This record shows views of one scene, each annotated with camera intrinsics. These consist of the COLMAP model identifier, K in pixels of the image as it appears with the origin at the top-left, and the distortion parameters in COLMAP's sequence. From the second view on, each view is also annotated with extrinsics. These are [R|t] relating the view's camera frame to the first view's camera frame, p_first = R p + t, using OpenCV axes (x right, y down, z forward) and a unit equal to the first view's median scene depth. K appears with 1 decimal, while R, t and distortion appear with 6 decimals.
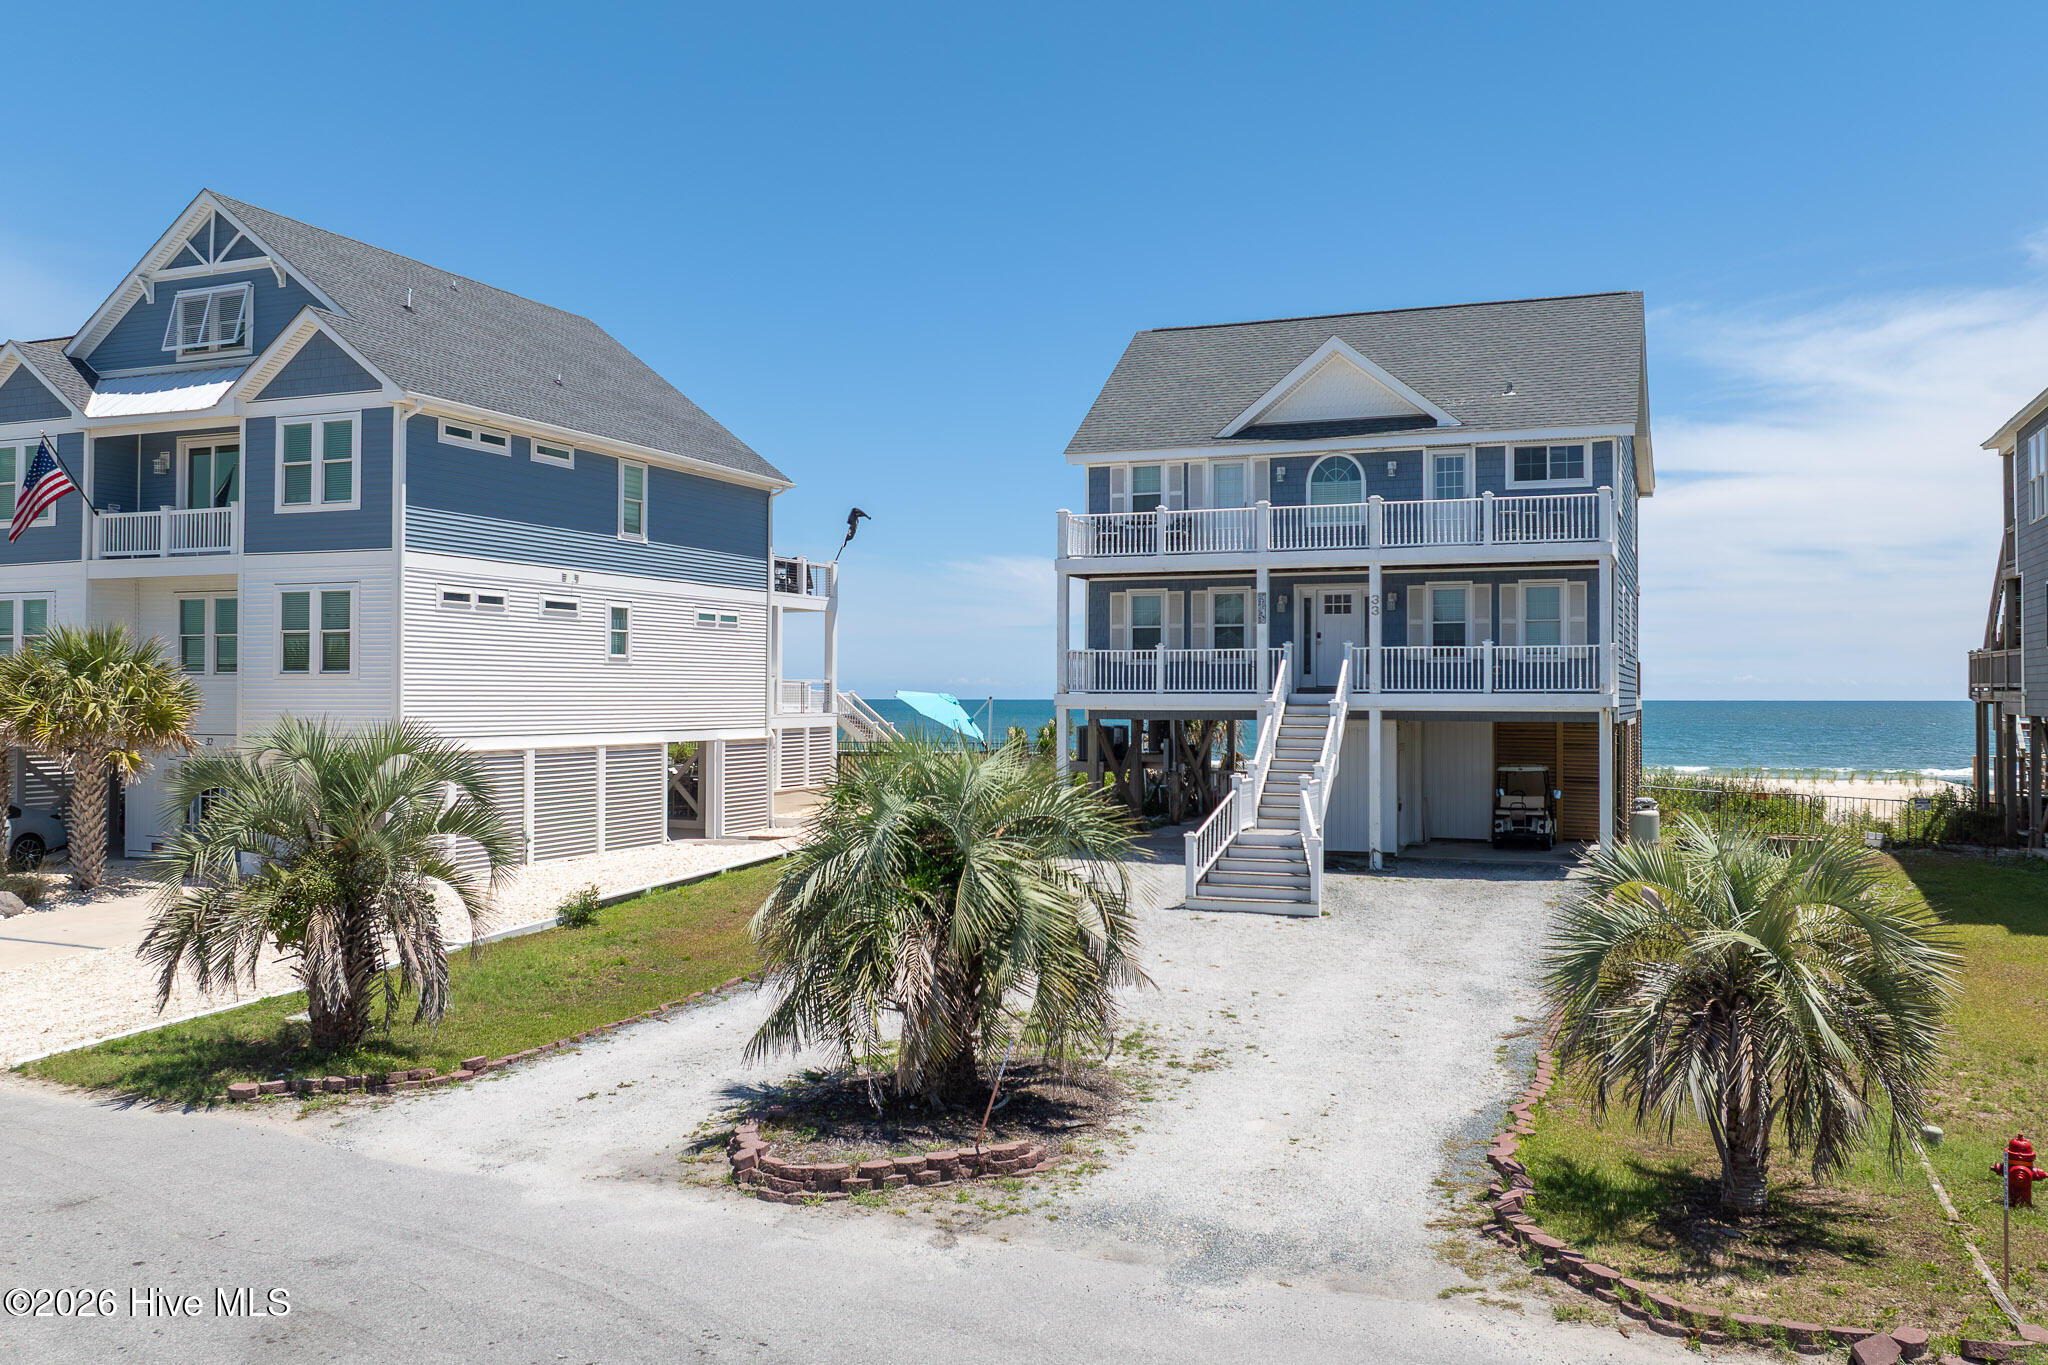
lens RADIAL K [[1670.0, 0, 1048.2], [0, 1670.0, 678.0], [0, 0, 1]] dist [-0.026936, -0.032637]
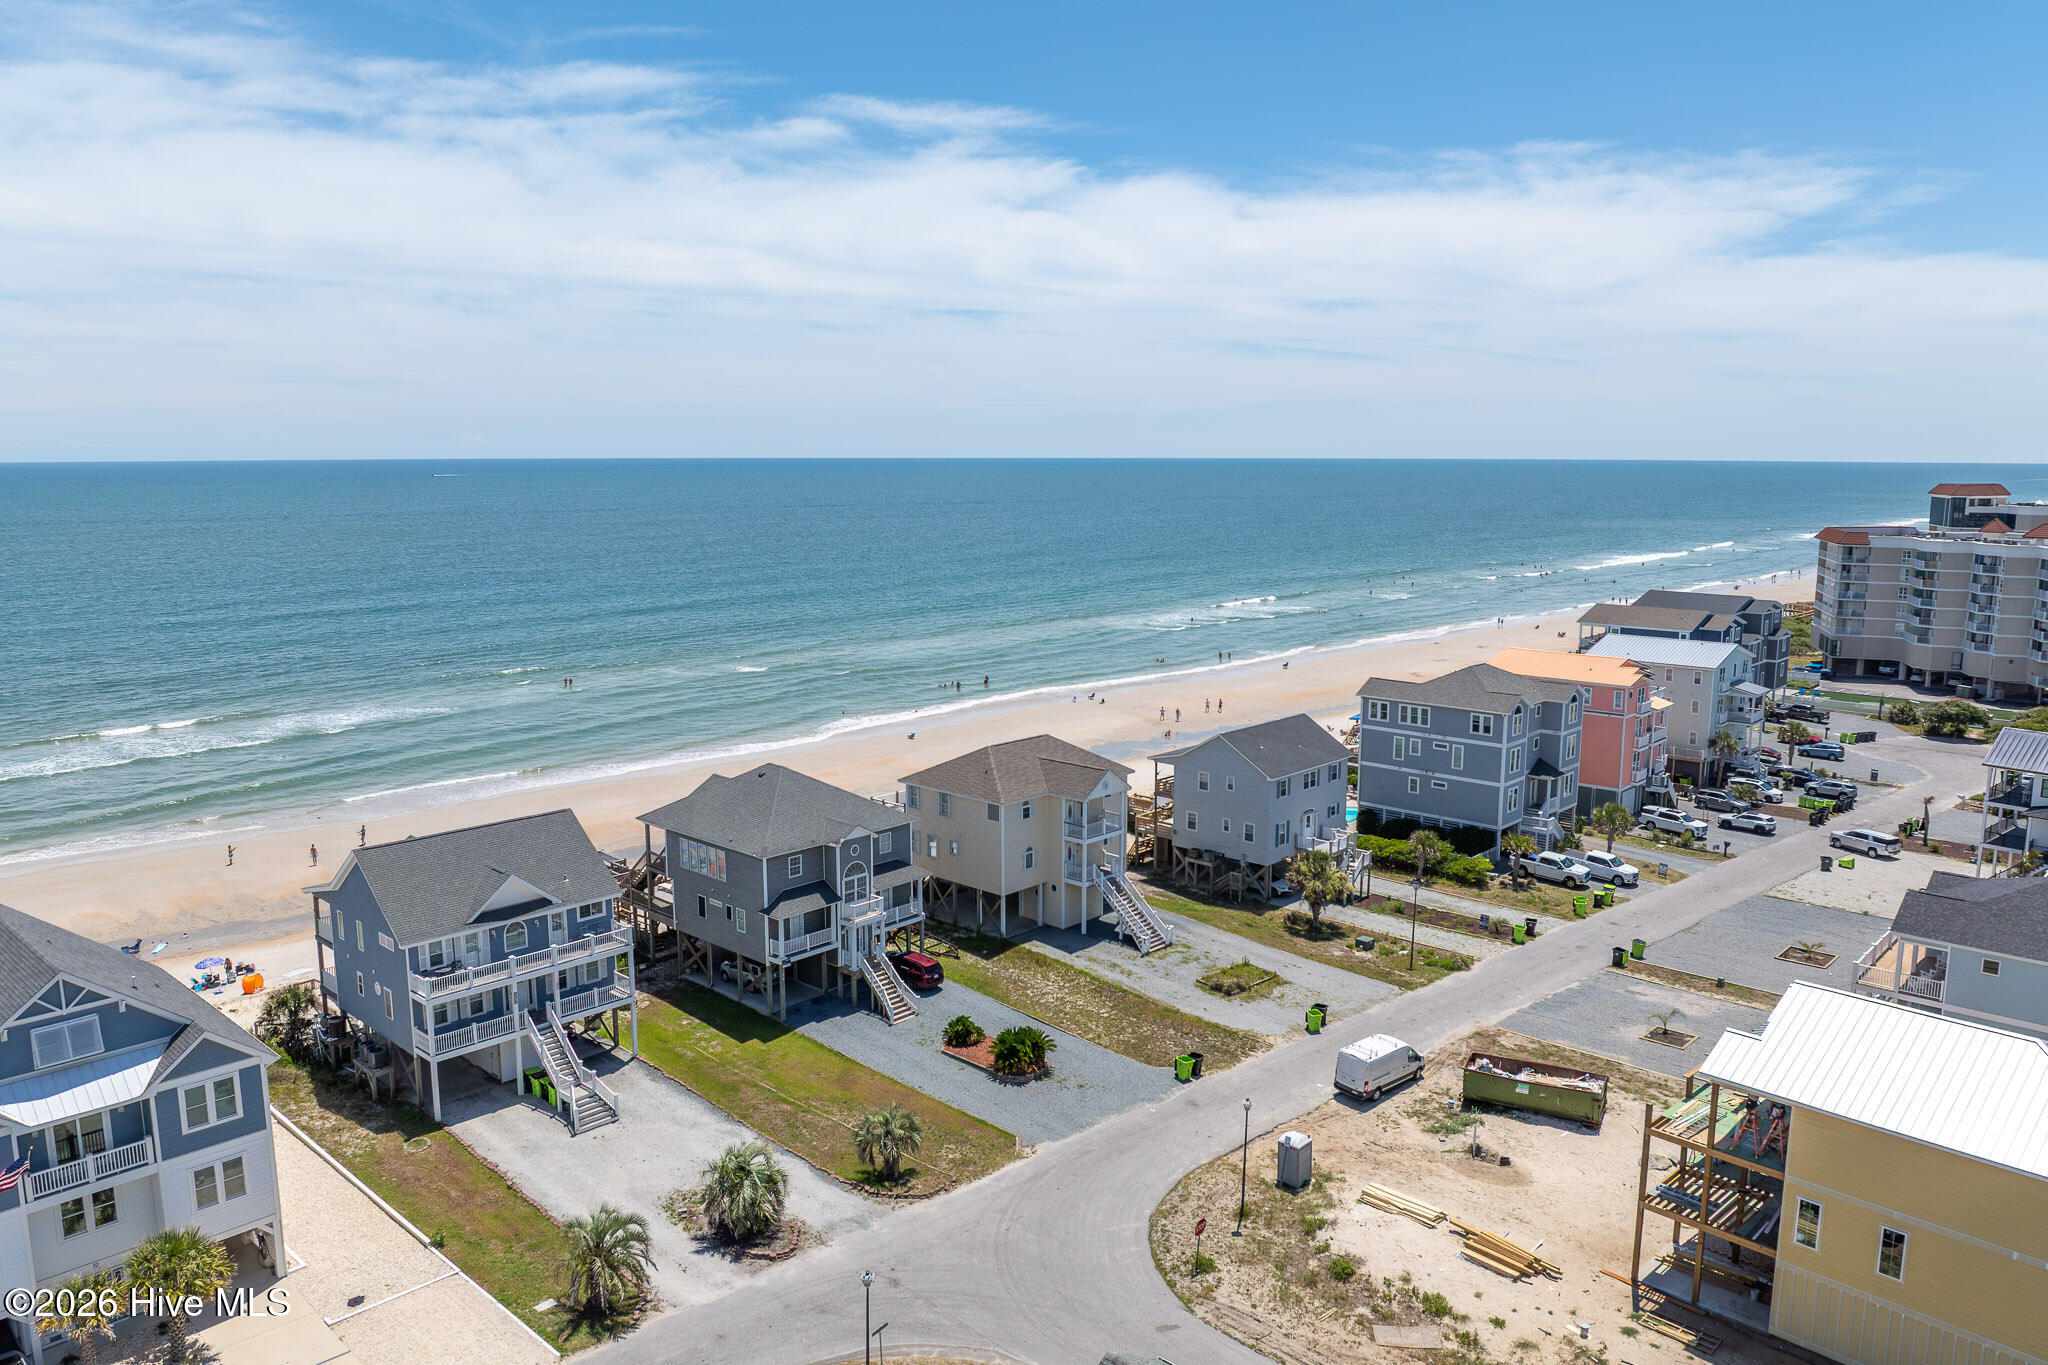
lens RADIAL K [[1454.8, 0, 1026.6], [0, 1454.8, 694.6], [0, 0, 1]] dist [-0.042950, 0.006613]
pose [[0.372356, -0.155252, 0.915013, -1.472171], [-0.008760, 0.985277, 0.170738, -0.853891], [-0.928049, -0.071591, 0.365514, -0.448720]]
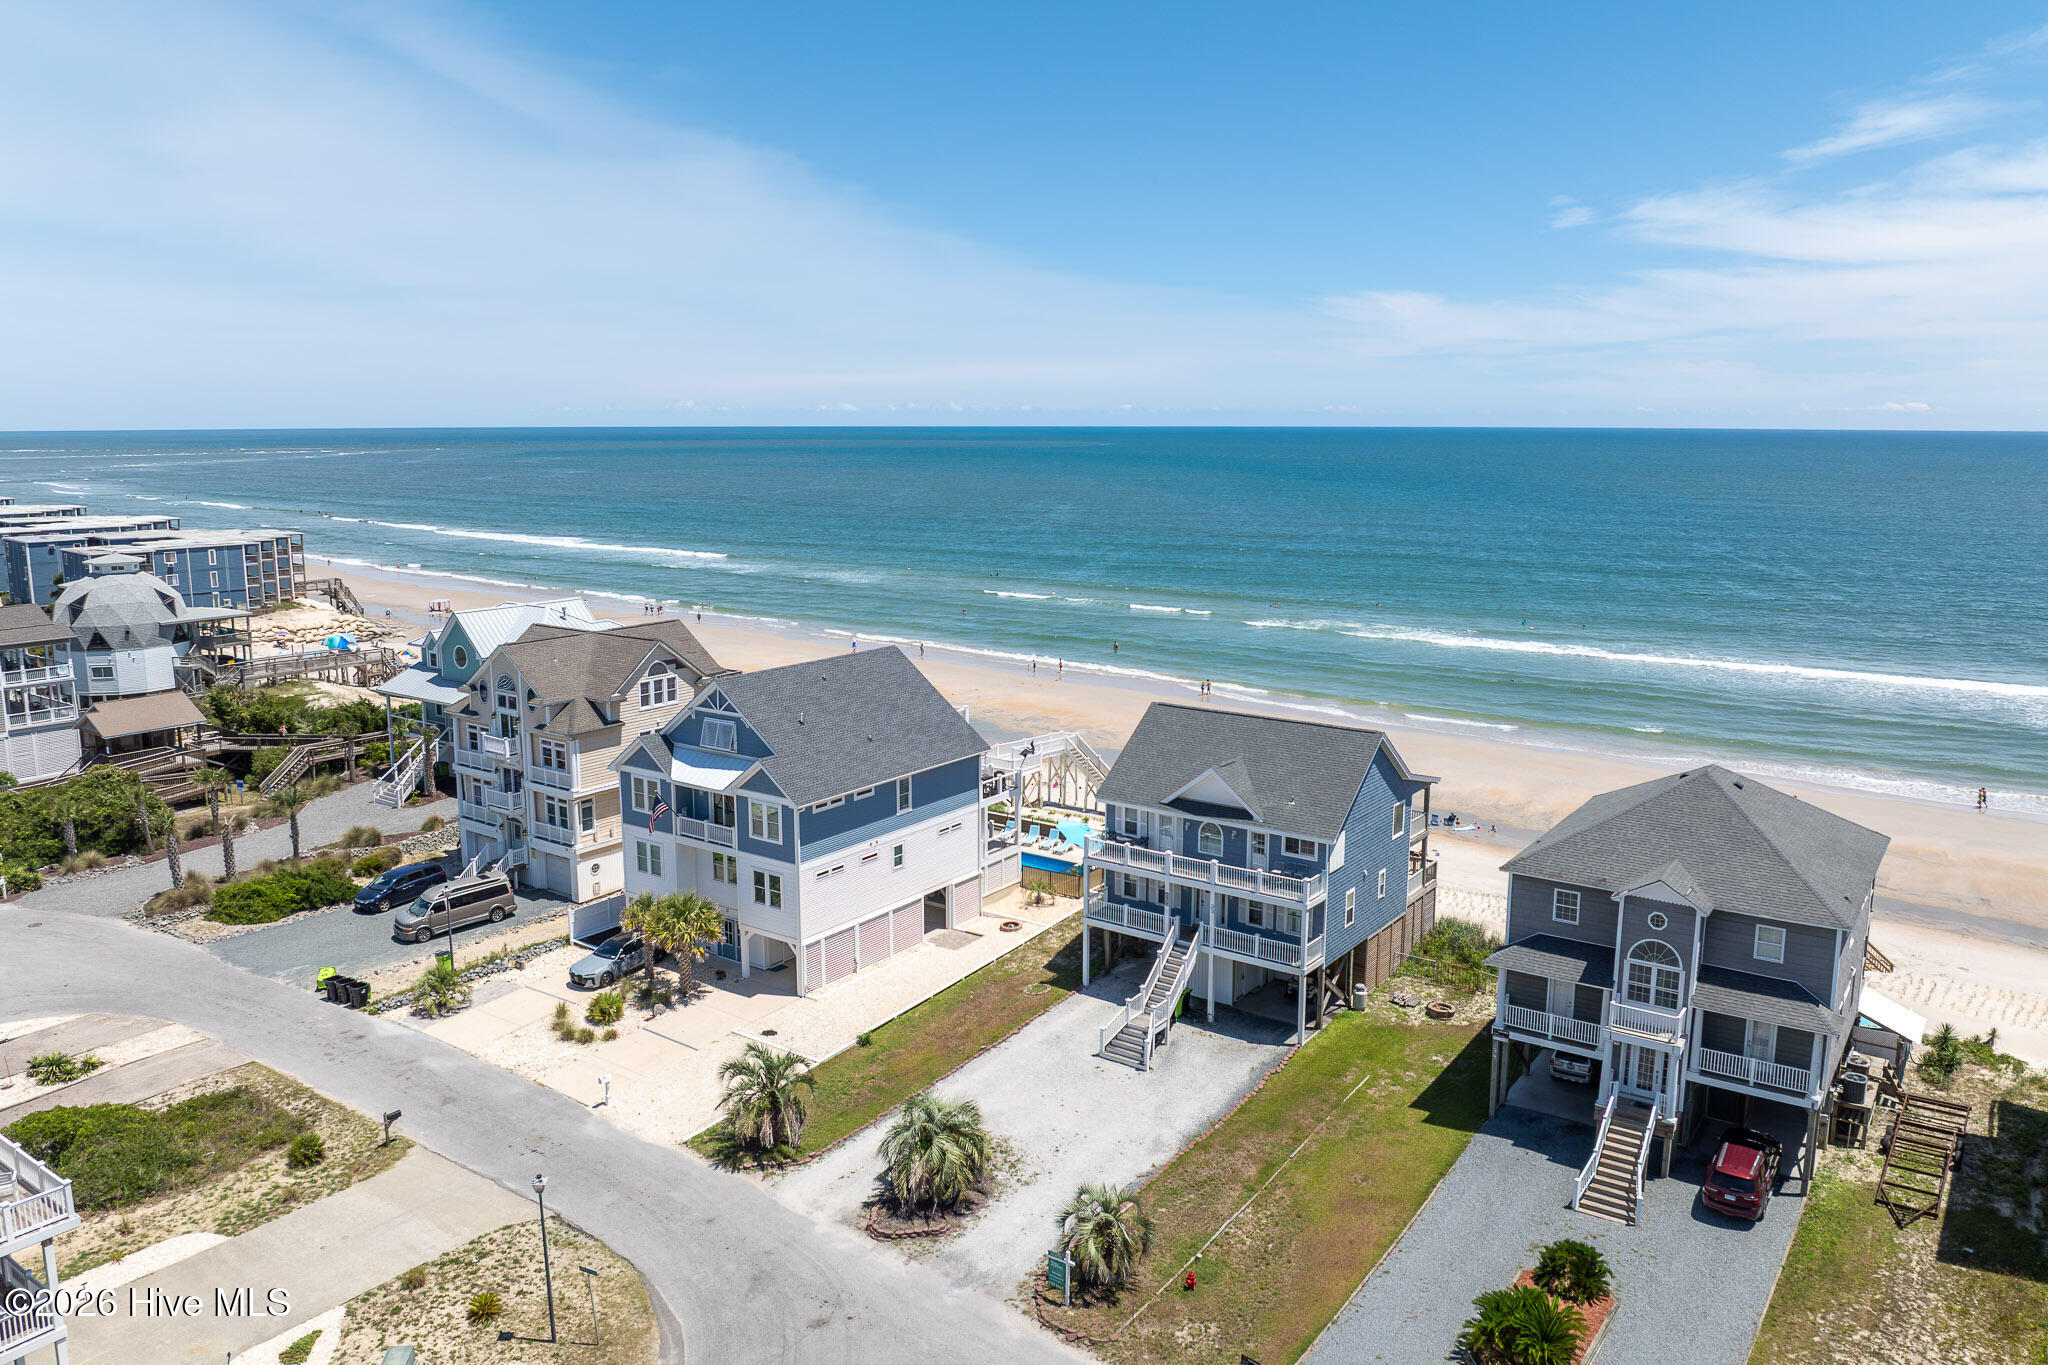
lens RADIAL K [[1454.8, 0, 1022.6], [0, 1454.8, 666.7], [0, 0, 1]] dist [-0.042950, 0.006613]
pose [[0.966817, 0.040318, -0.252270, 0.412972], [0.005512, 0.983946, 0.178380, -0.682748], [0.255412, -0.173852, 0.951073, -0.808824]]
